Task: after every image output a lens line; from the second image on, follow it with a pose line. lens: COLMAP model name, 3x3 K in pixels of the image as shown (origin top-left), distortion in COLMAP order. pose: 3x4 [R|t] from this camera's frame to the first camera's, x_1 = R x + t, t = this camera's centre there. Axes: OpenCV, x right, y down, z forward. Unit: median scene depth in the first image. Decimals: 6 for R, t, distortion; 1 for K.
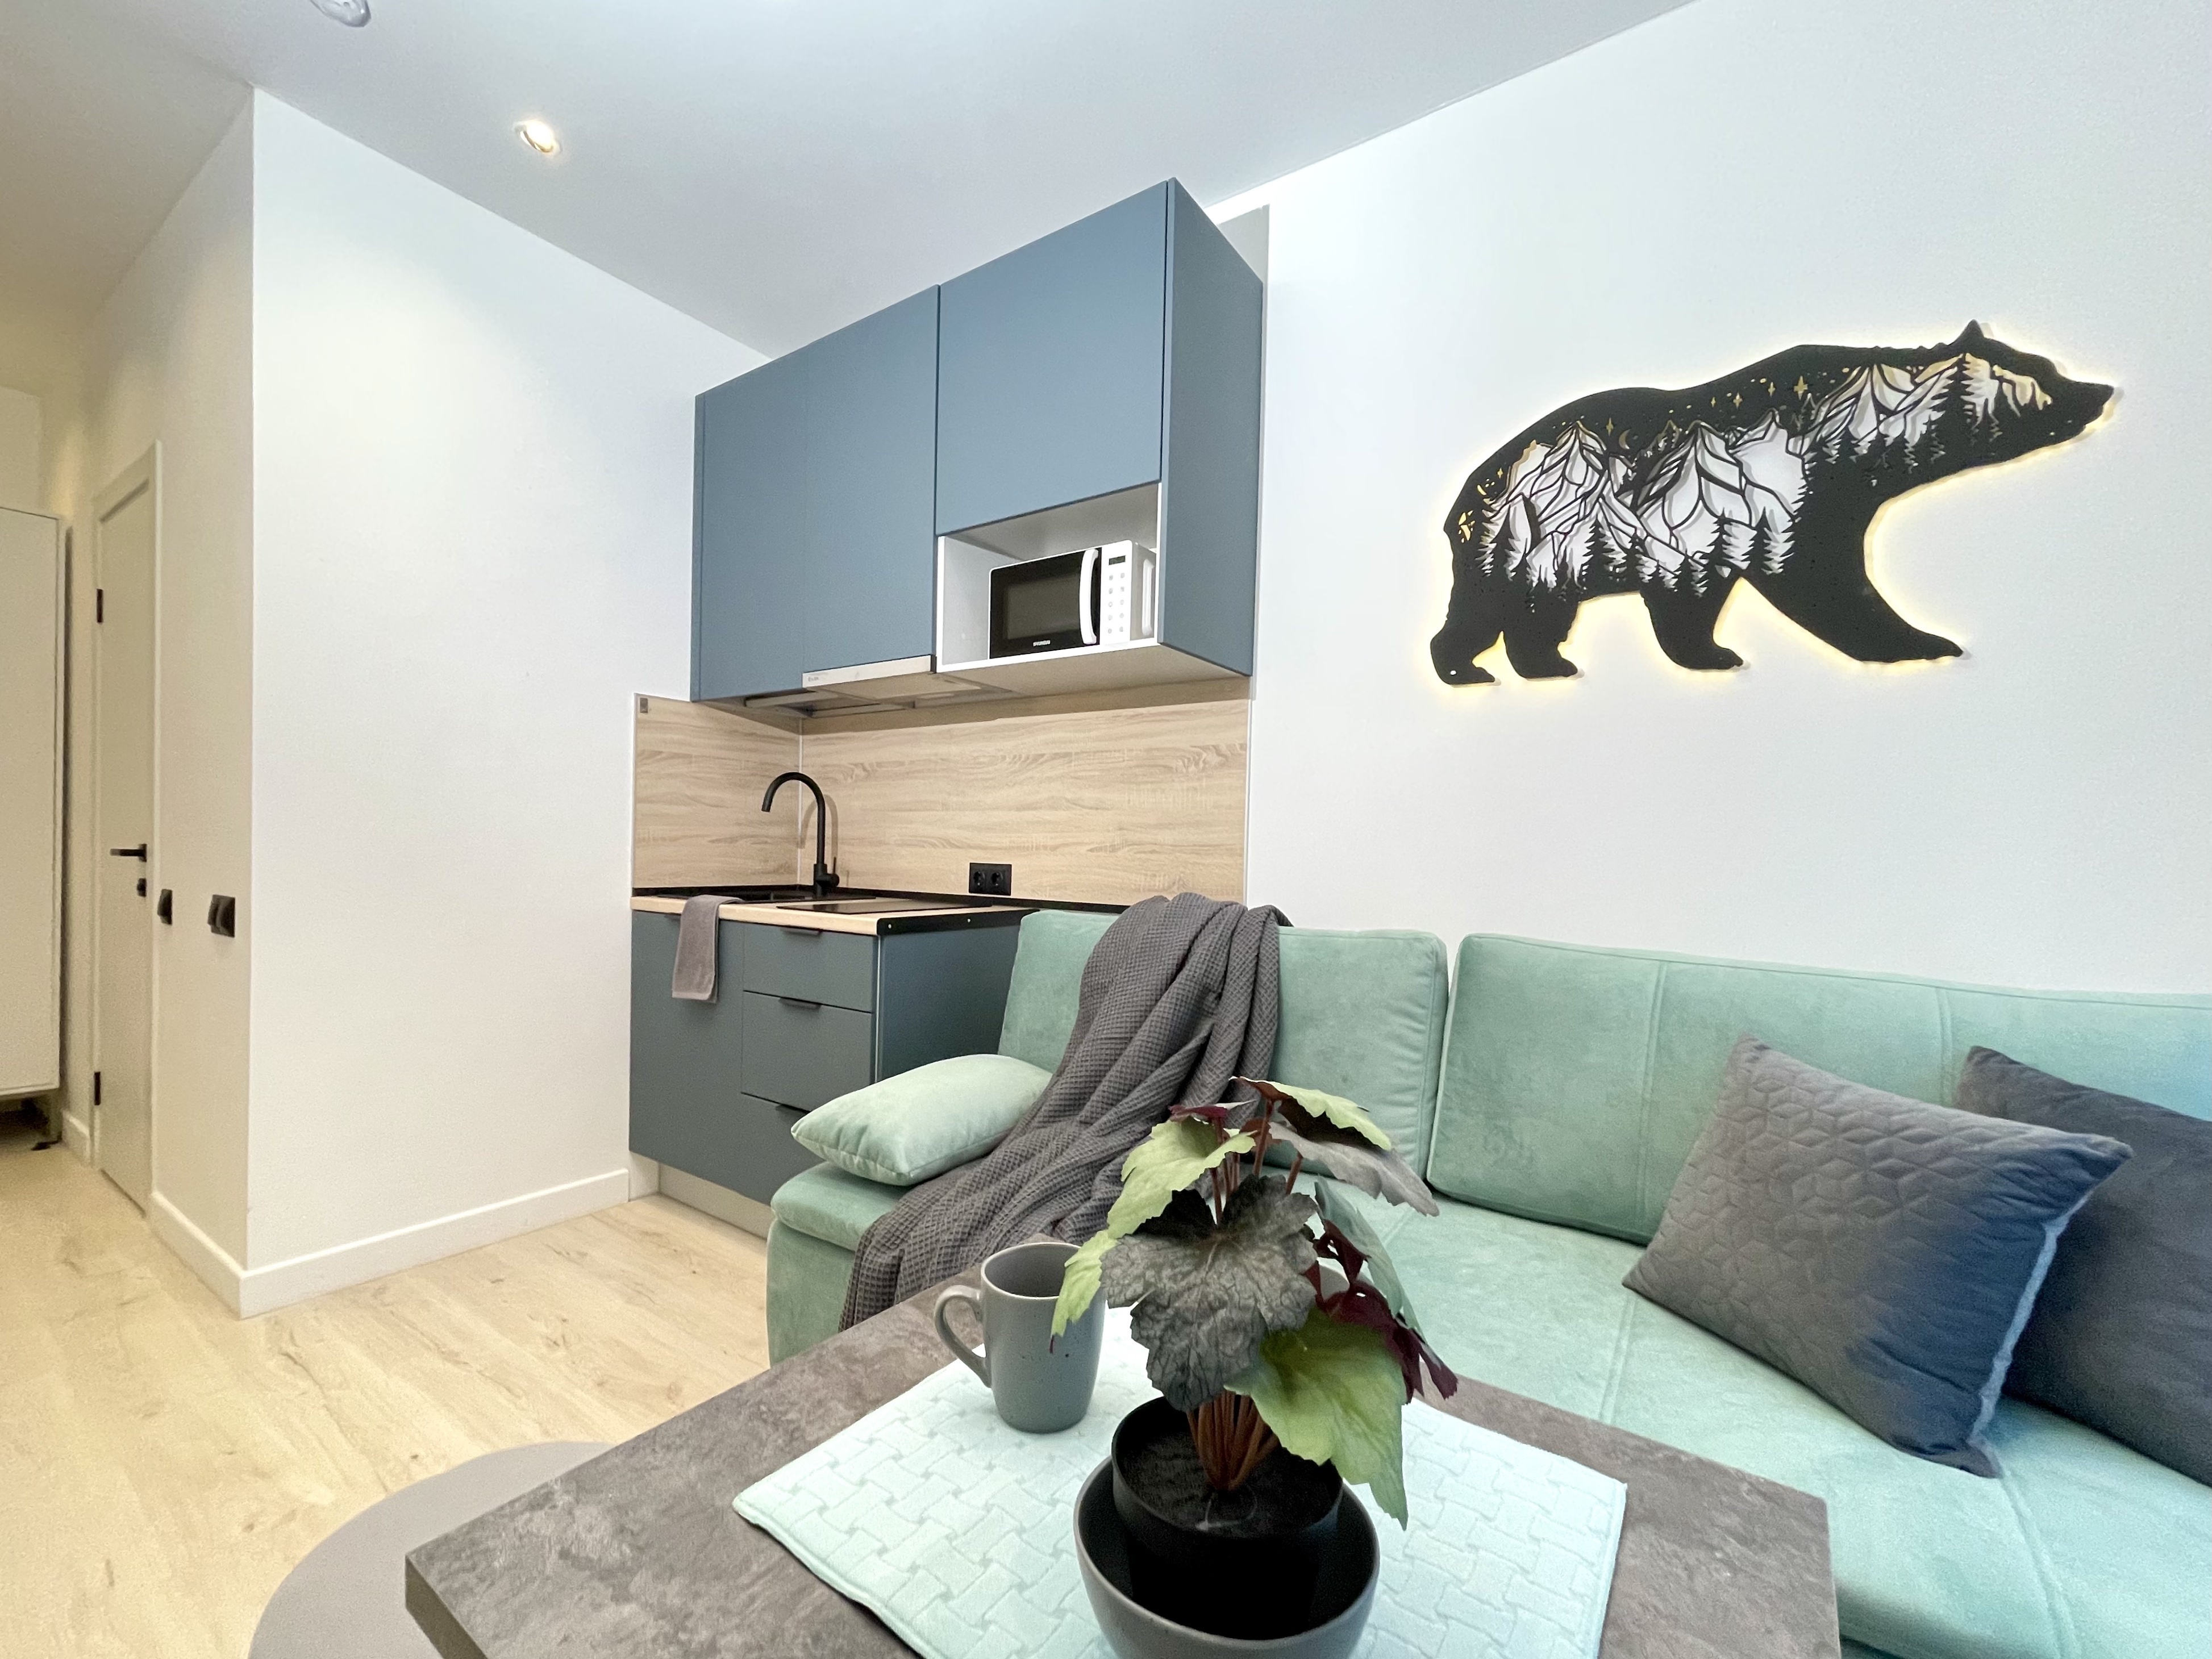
lens RADIAL K [[941.1, 0, 1091.8], [0, 941.1, 865.9], [0, 0, 1]] dist [-0.002886, 0.001377]
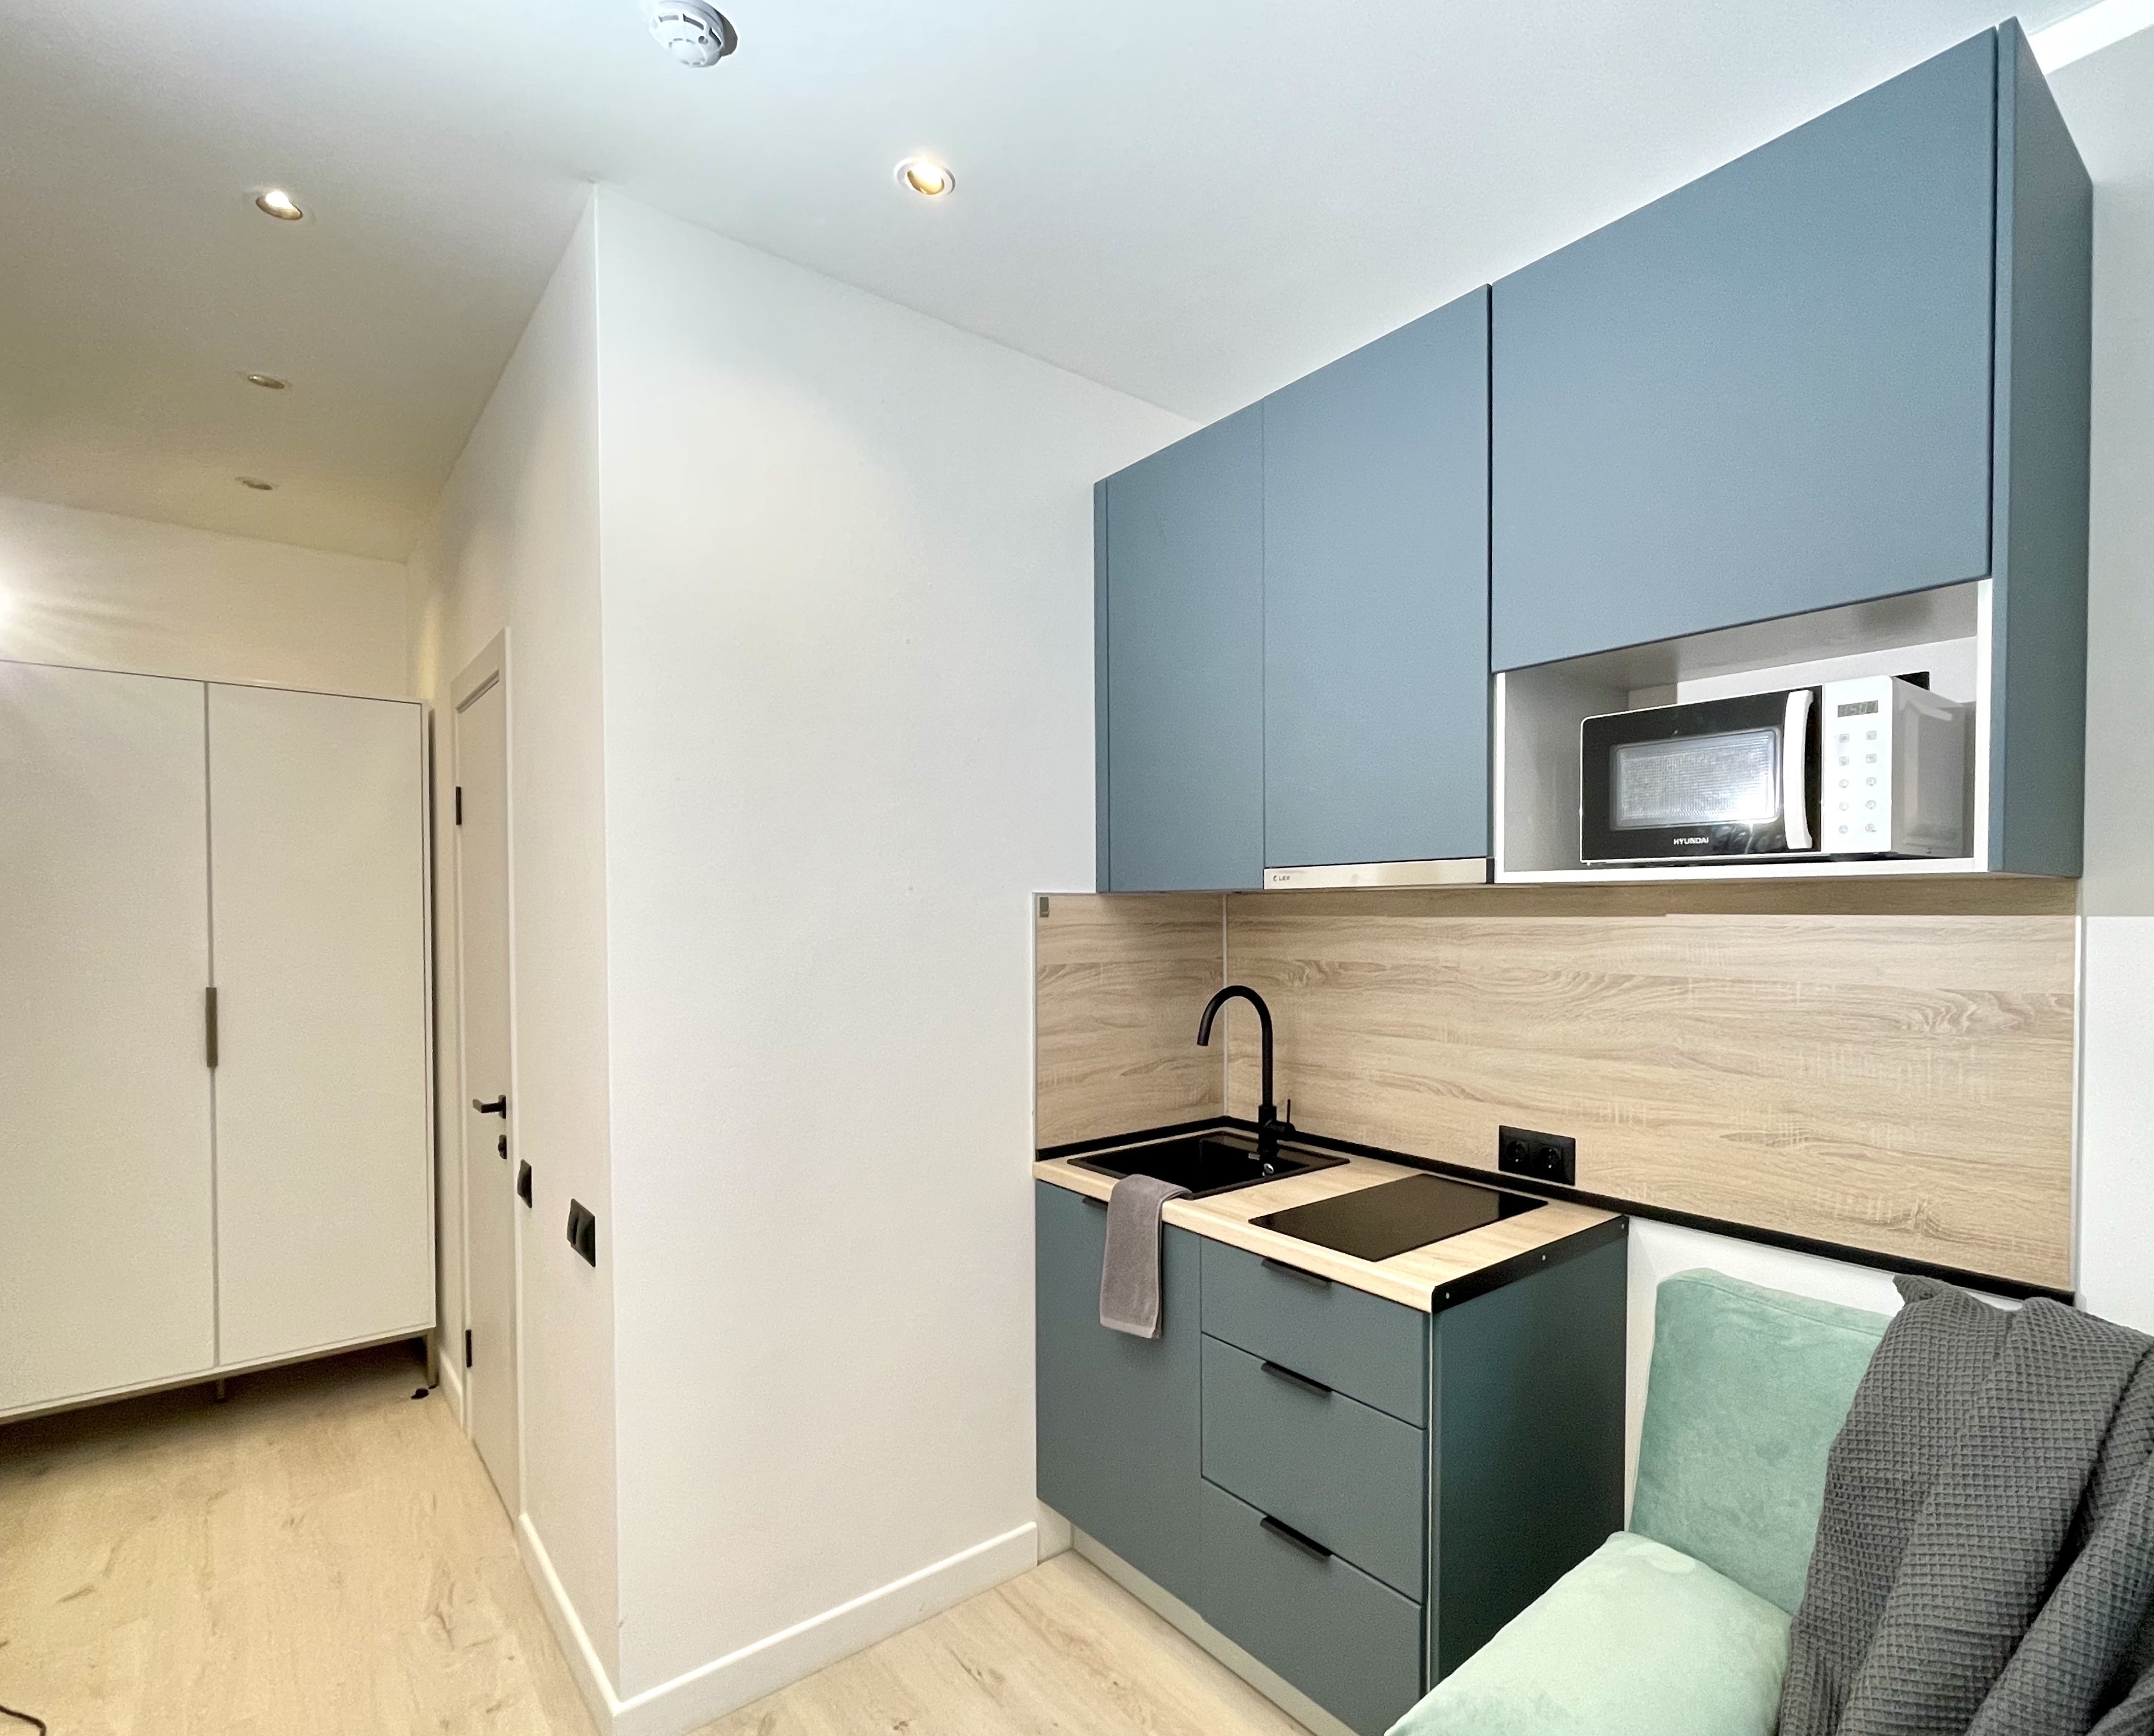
lens RADIAL K [[1087.9, 0, 1160.2], [0, 1087.9, 941.3], [0, 0, 1]] dist [0.001992, -0.001460]
pose [[0.967448, -0.017774, -0.252444, -0.177101], [0.019008, 0.999816, 0.002451, -0.152257], [0.252355, -0.007170, 0.967608, 0.191827]]
